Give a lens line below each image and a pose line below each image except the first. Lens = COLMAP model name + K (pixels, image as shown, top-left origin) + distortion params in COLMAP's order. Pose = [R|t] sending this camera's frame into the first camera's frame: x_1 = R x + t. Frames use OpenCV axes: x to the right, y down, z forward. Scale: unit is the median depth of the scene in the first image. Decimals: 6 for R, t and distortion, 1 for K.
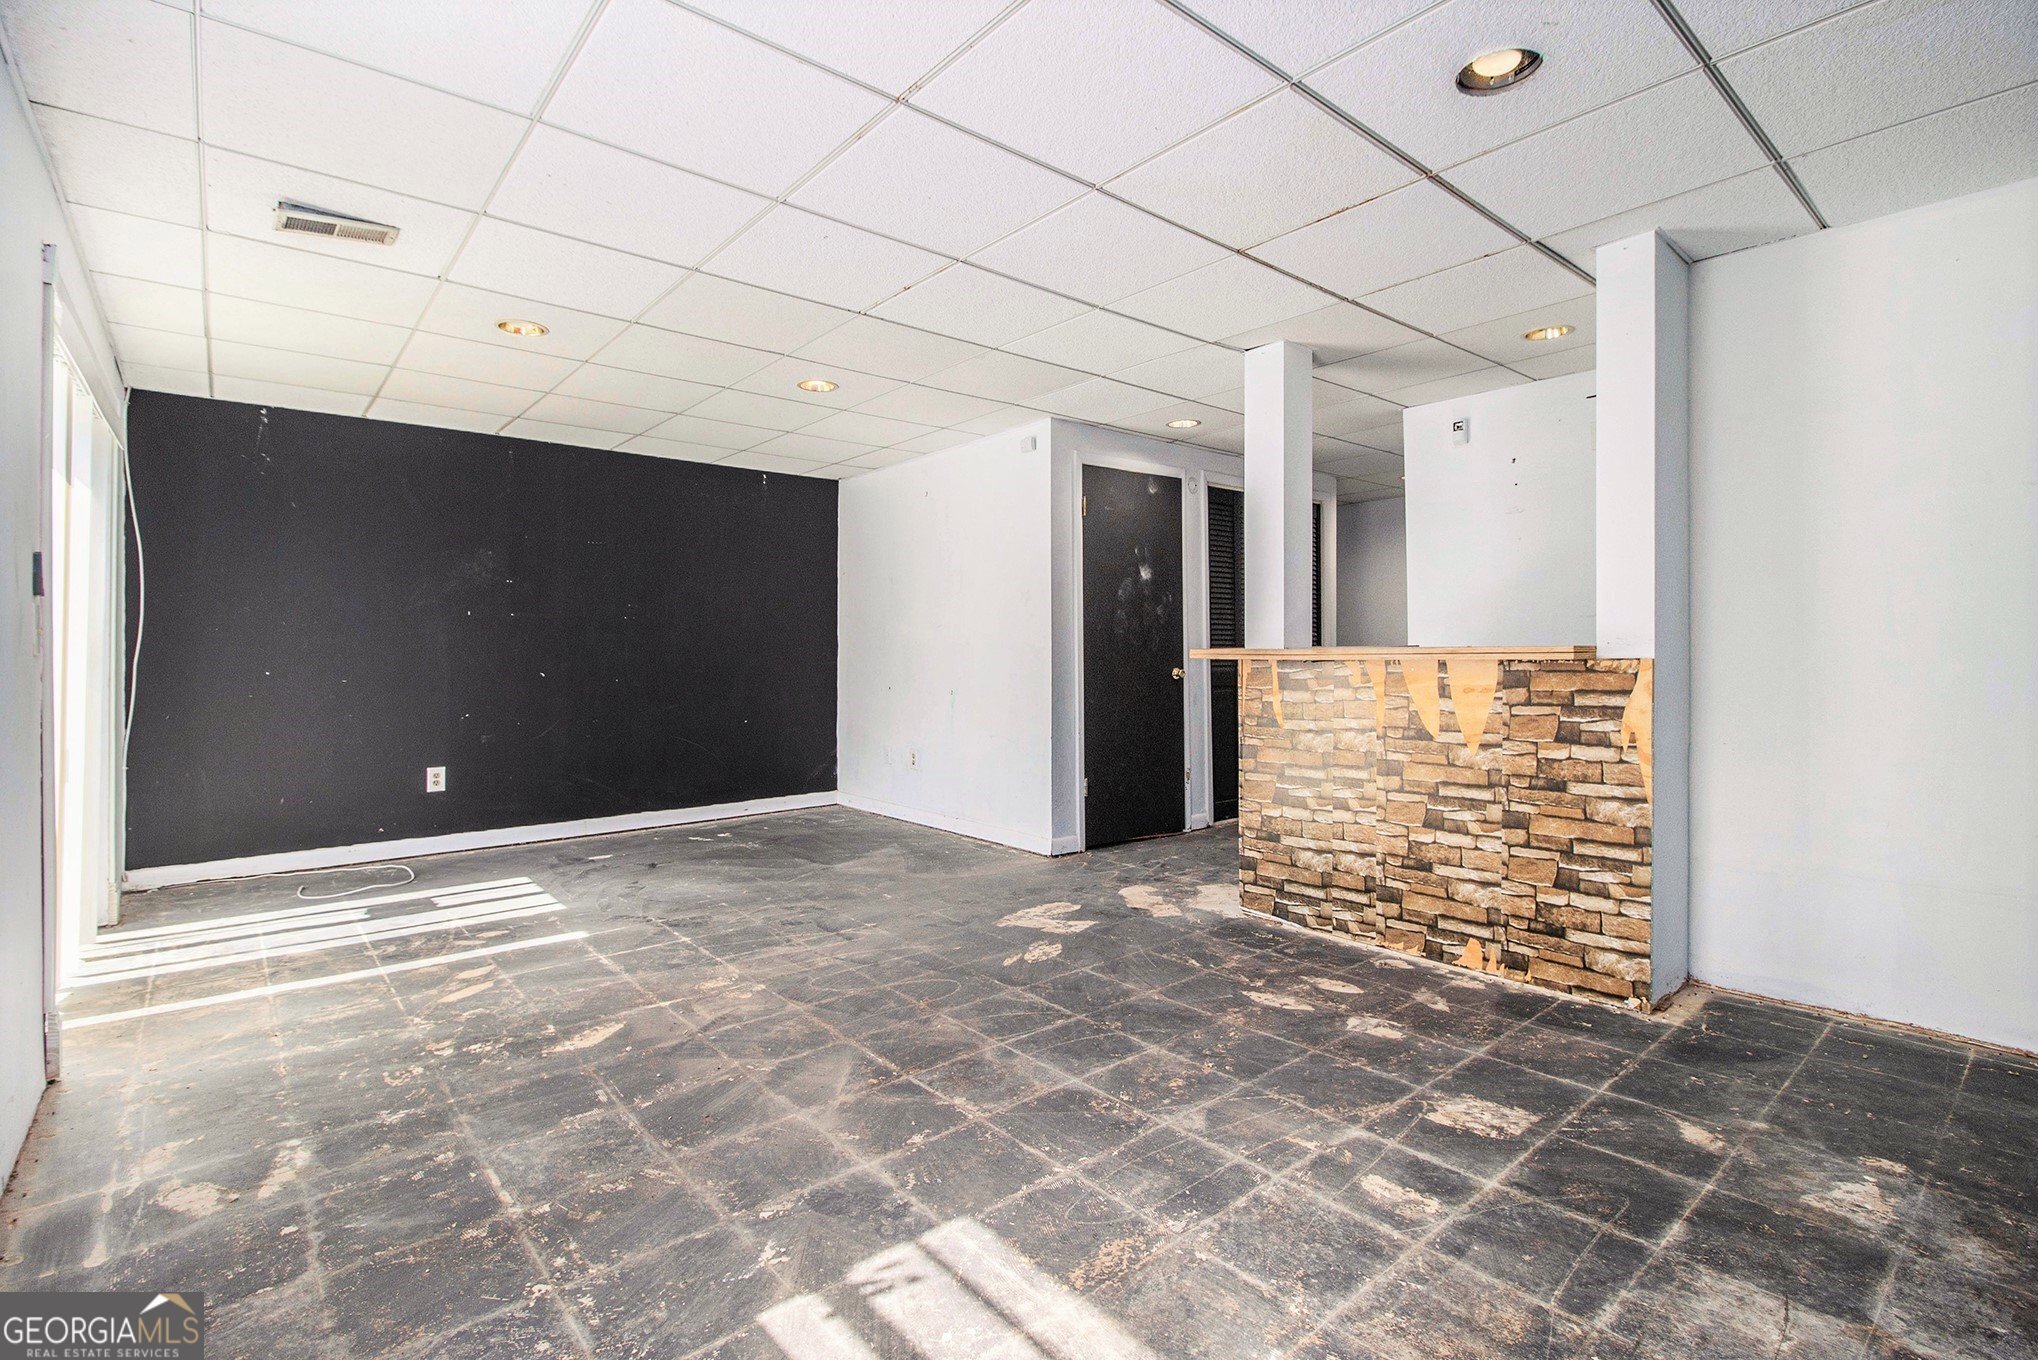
lens RADIAL K [[893.8, 0, 1019.0], [0, 893.8, 680.0], [0, 0, 1]] dist [0.000241, 0.000638]
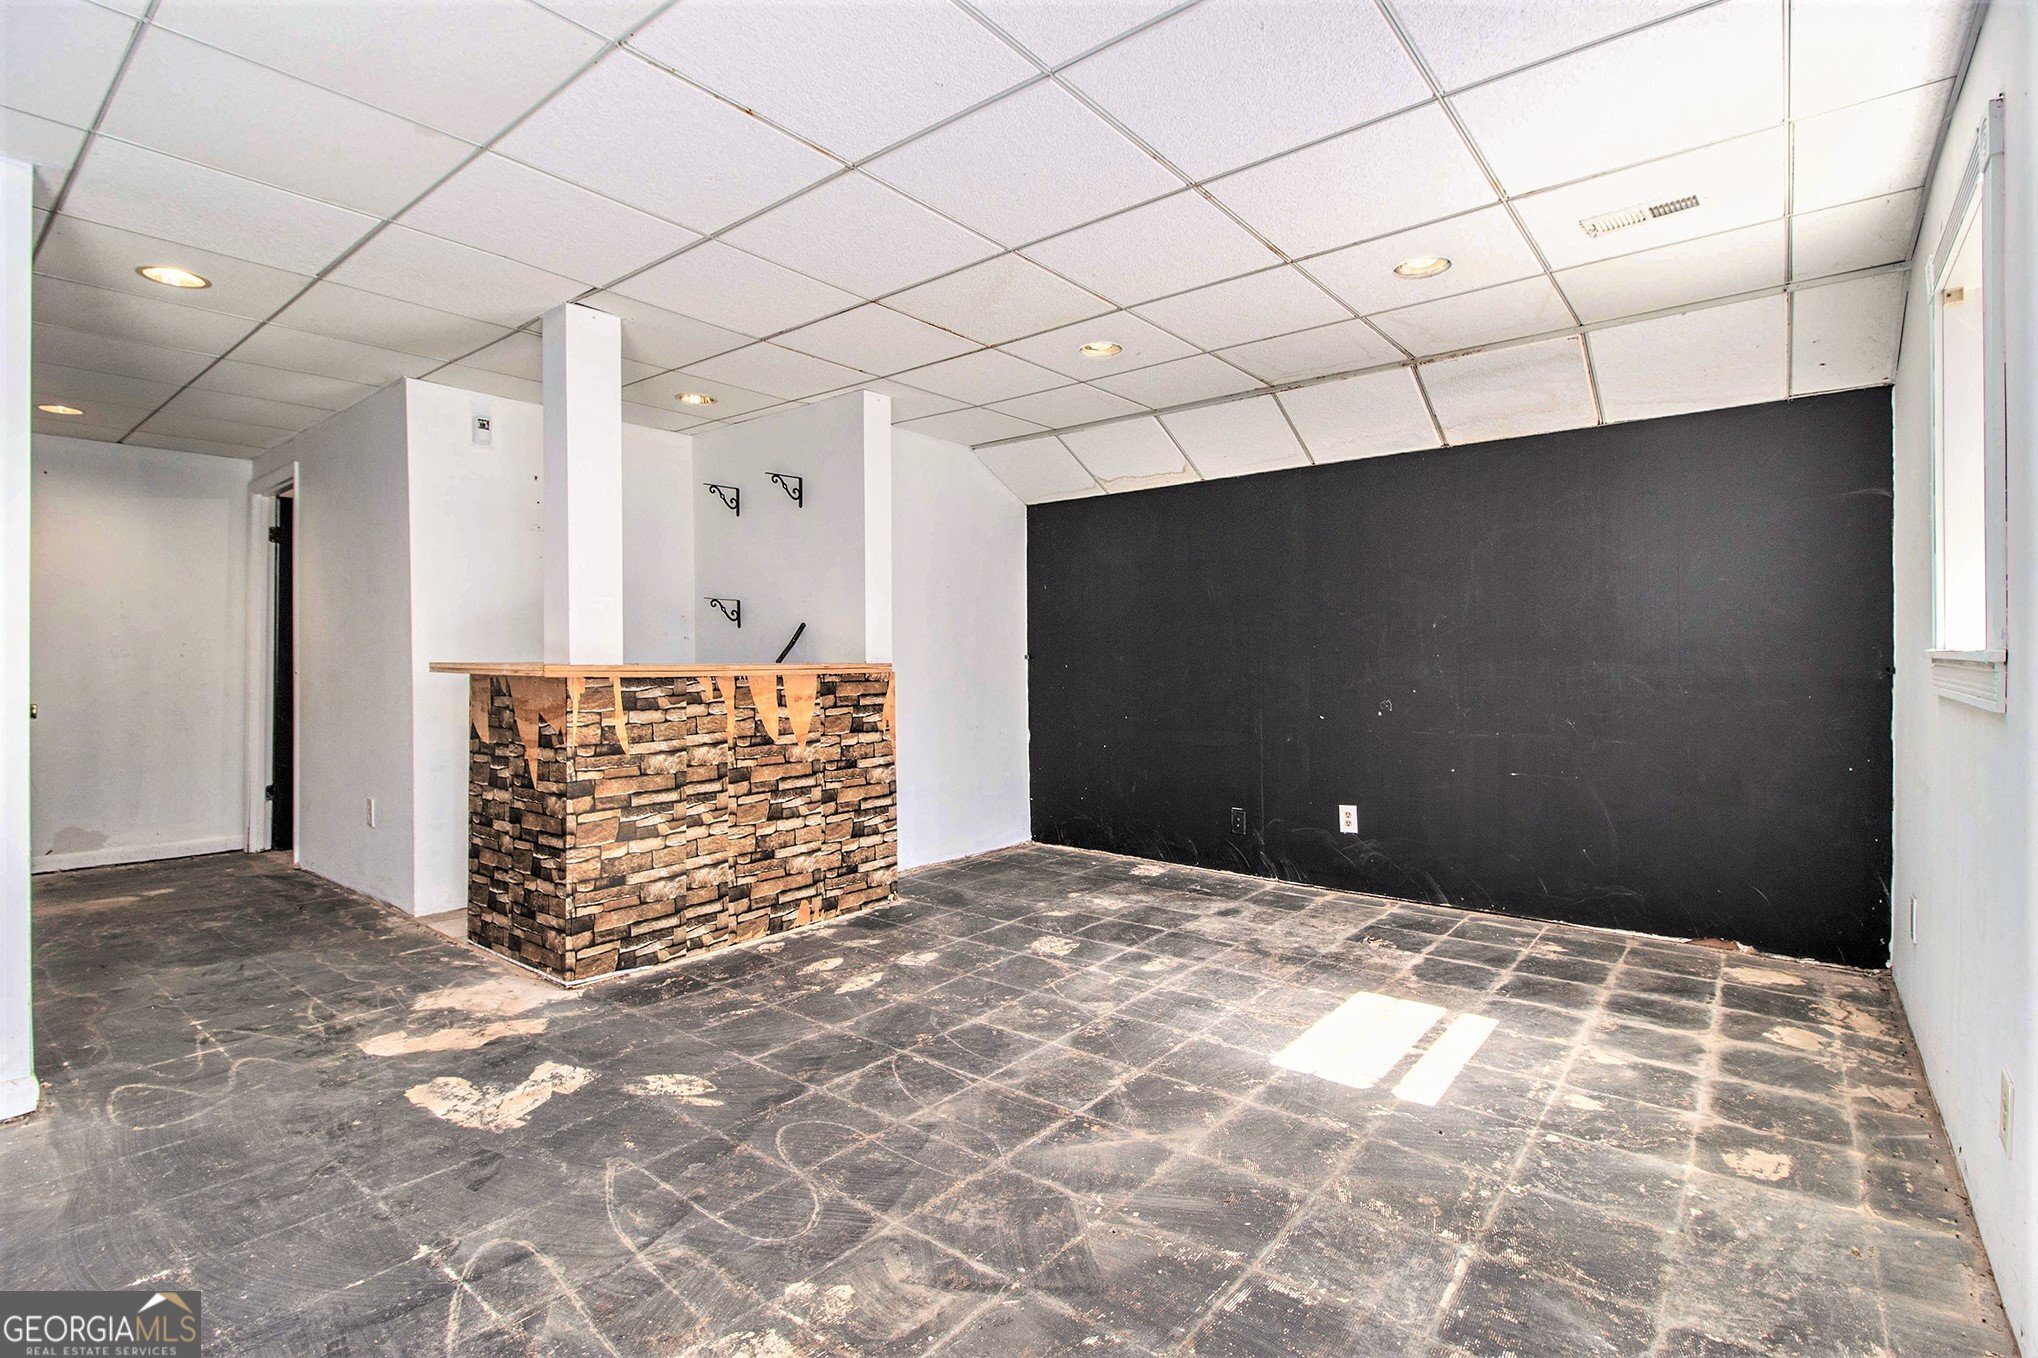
lens RADIAL K [[957.9, 0, 1011.7], [0, 957.9, 661.1], [0, 0, 1]] dist [-0.005864, -0.000550]
pose [[-0.153738, 0.008050, 0.988079, -0.879866], [0.036235, 0.999340, -0.002504, -0.027983], [-0.987447, 0.035418, -0.153928, 0.948176]]
